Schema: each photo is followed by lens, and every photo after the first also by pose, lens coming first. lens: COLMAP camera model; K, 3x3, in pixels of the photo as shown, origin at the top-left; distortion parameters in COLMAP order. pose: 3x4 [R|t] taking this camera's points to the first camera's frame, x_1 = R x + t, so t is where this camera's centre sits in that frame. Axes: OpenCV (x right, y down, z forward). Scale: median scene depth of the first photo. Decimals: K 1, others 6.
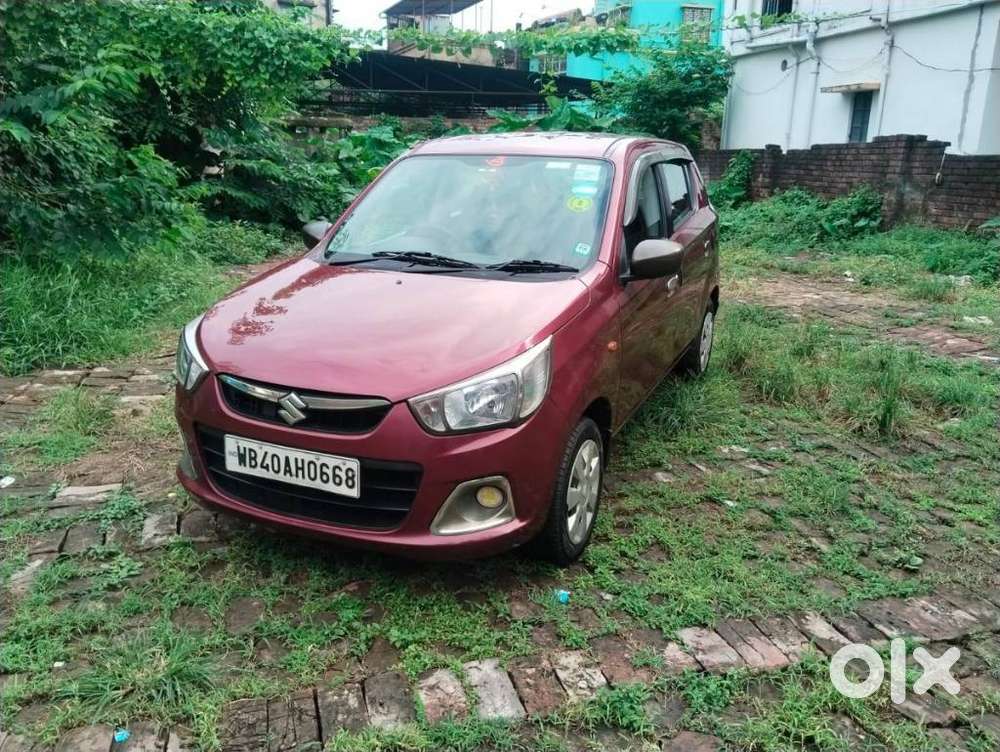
lens RADIAL K [[812.2, 0, 507.9], [0, 812.2, 378.7], [0, 0, 1]] dist [0.024663, -0.058327]
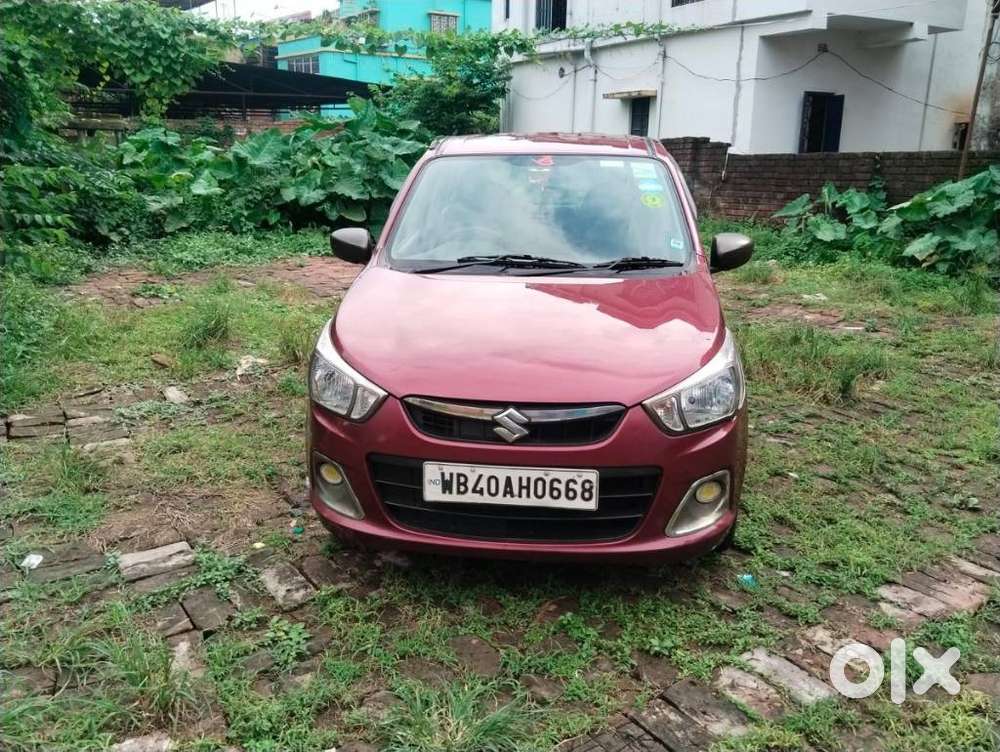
lens RADIAL K [[812.2, 0, 502.8], [0, 812.2, 374.6], [0, 0, 1]] dist [0.024663, -0.058327]
pose [[0.948921, -0.088657, 0.302803, -0.415686], [0.091447, 0.995798, 0.004981, -0.019554], [-0.301972, 0.022964, 0.953040, 0.086303]]
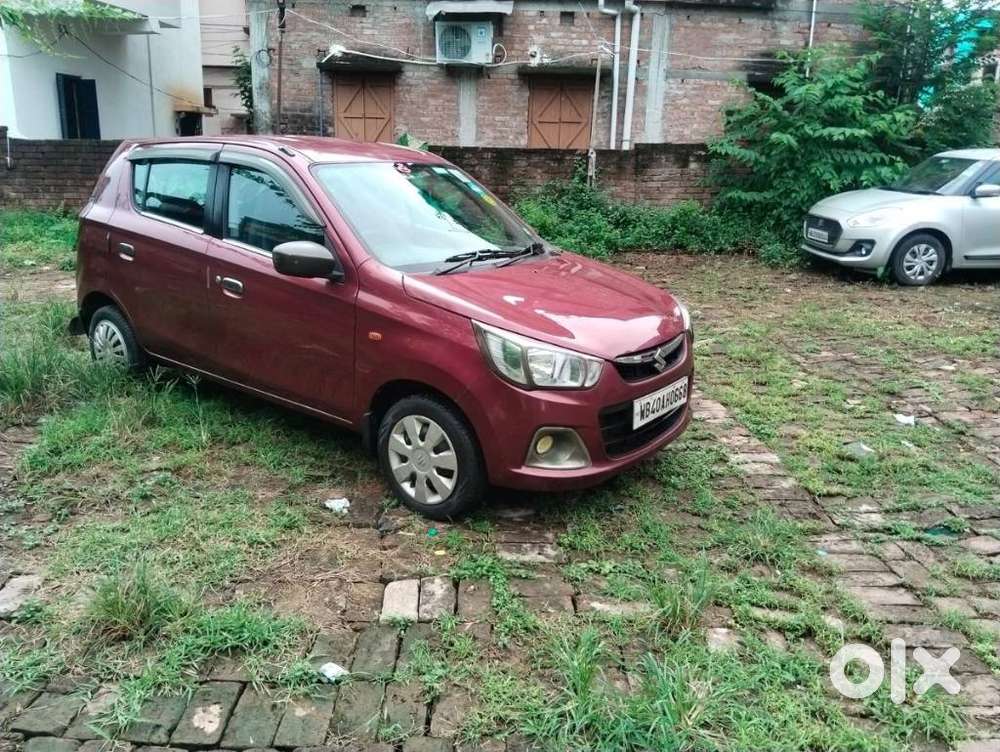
lens RADIAL K [[812.2, 0, 506.4], [0, 812.2, 378.5], [0, 0, 1]] dist [0.024663, -0.058327]
pose [[0.200502, -0.273015, 0.940884, -1.208508], [0.241774, 0.944470, 0.222533, -0.224567], [-0.949391, 0.182863, 0.255376, 0.678787]]
